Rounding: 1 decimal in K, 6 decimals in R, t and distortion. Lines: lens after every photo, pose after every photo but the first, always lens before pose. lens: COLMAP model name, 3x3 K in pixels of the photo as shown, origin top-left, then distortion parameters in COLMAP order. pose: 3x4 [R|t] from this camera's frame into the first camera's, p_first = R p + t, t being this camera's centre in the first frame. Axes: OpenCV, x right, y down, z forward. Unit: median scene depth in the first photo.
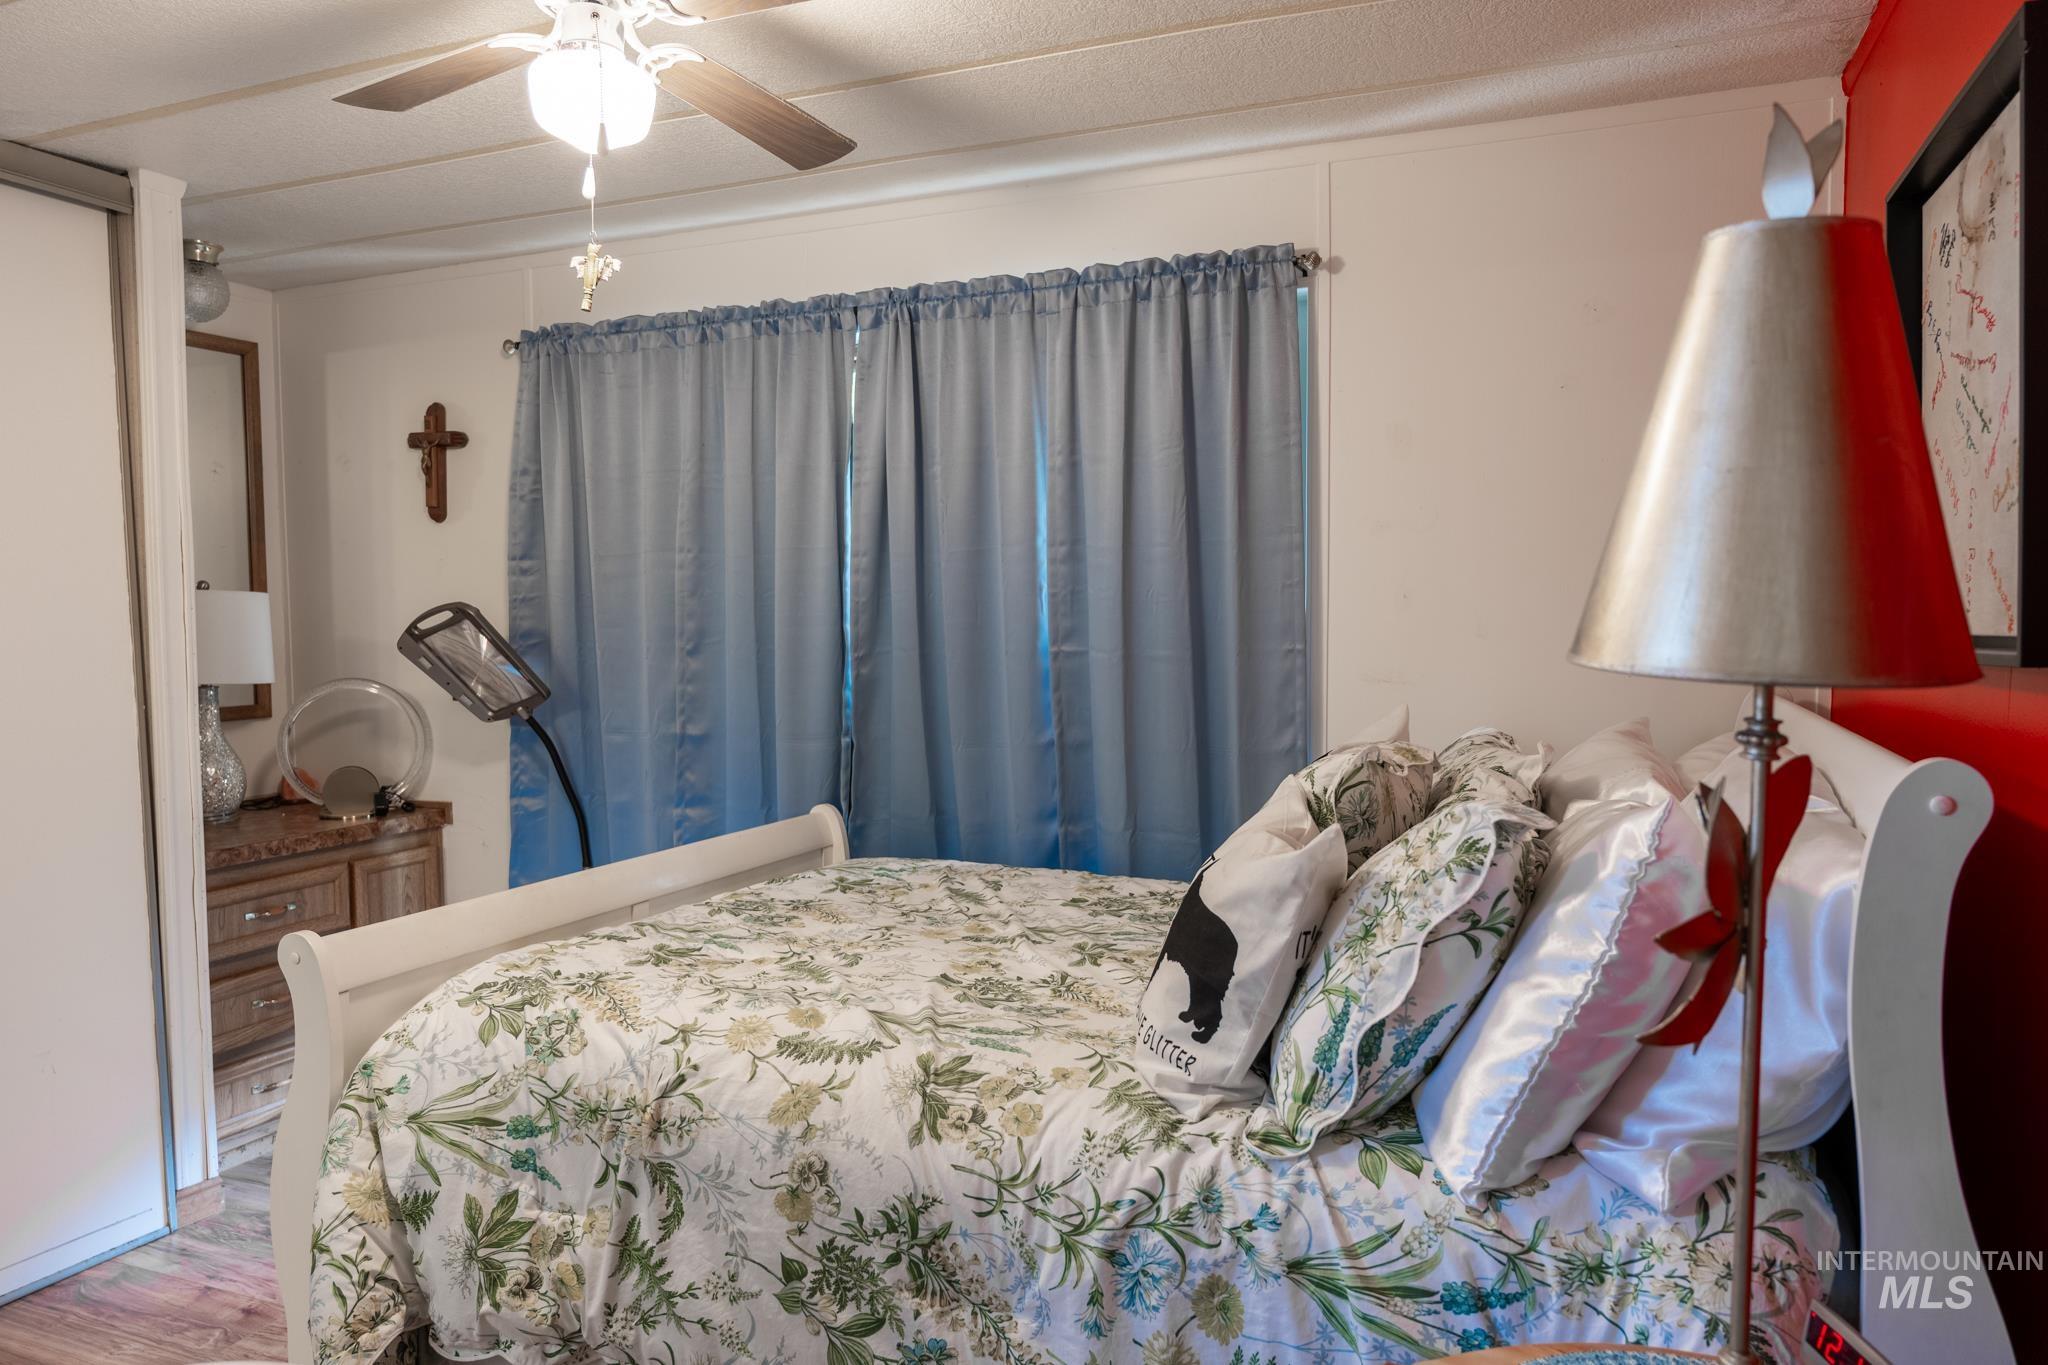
lens RADIAL K [[1375.7, 0, 1013.5], [0, 1375.7, 684.3], [0, 0, 1]] dist [-0.010445, 0.002659]
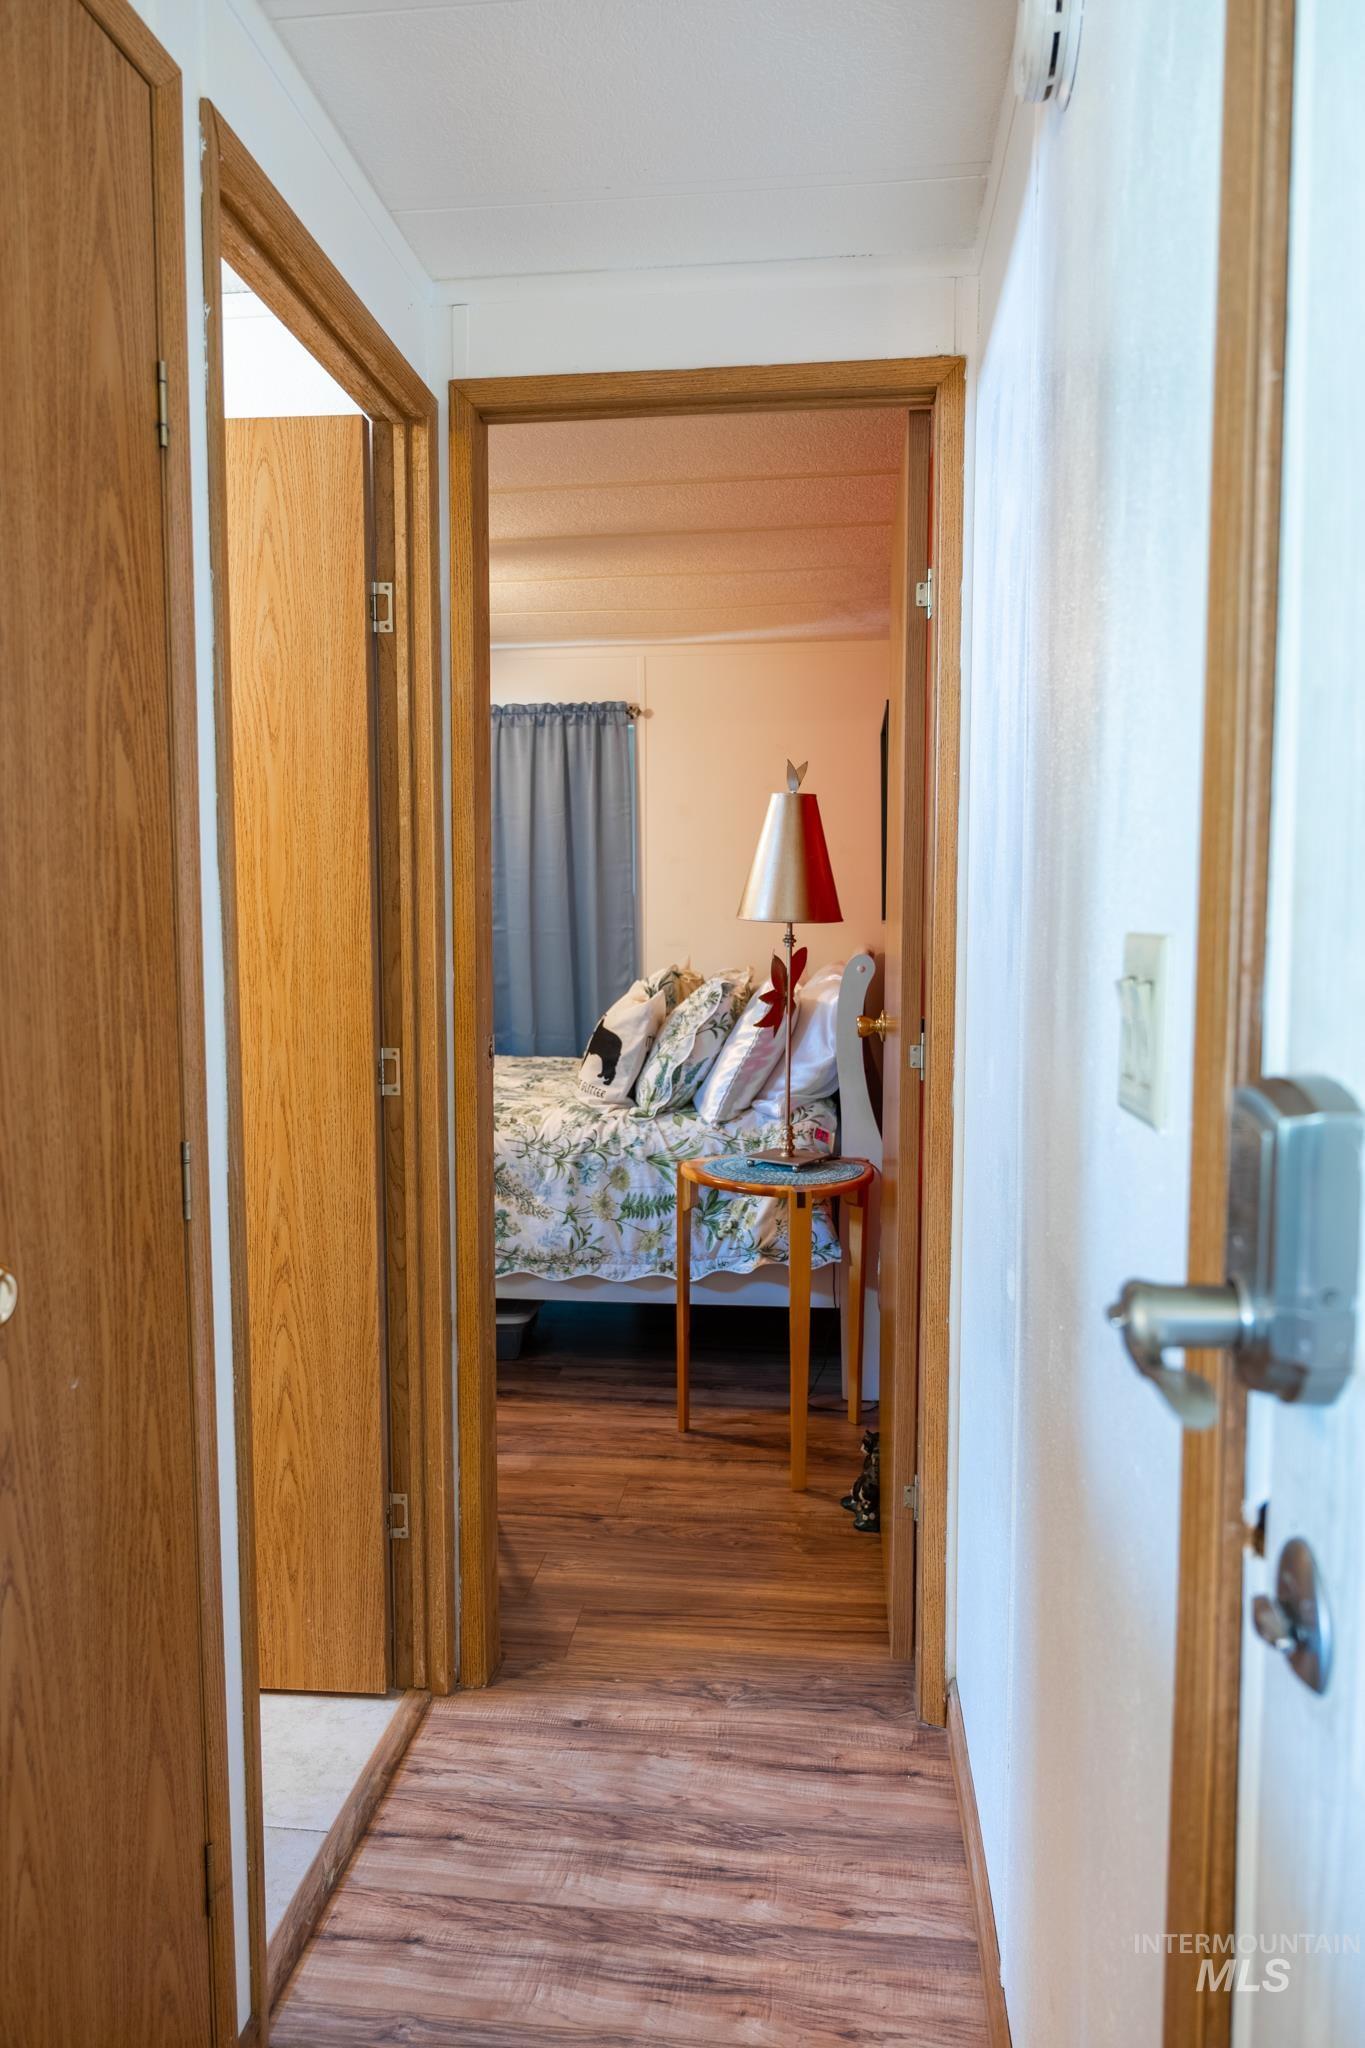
lens RADIAL K [[1375.7, 0, 682.4], [0, 1375.7, 1023.4], [0, 0, 1]] dist [-0.010445, 0.002659]
pose [[0.962858, -0.017854, 0.269416, -0.396807], [0.010514, 0.999534, 0.028664, 0.090737], [-0.269802, -0.024767, 0.962597, -1.391953]]
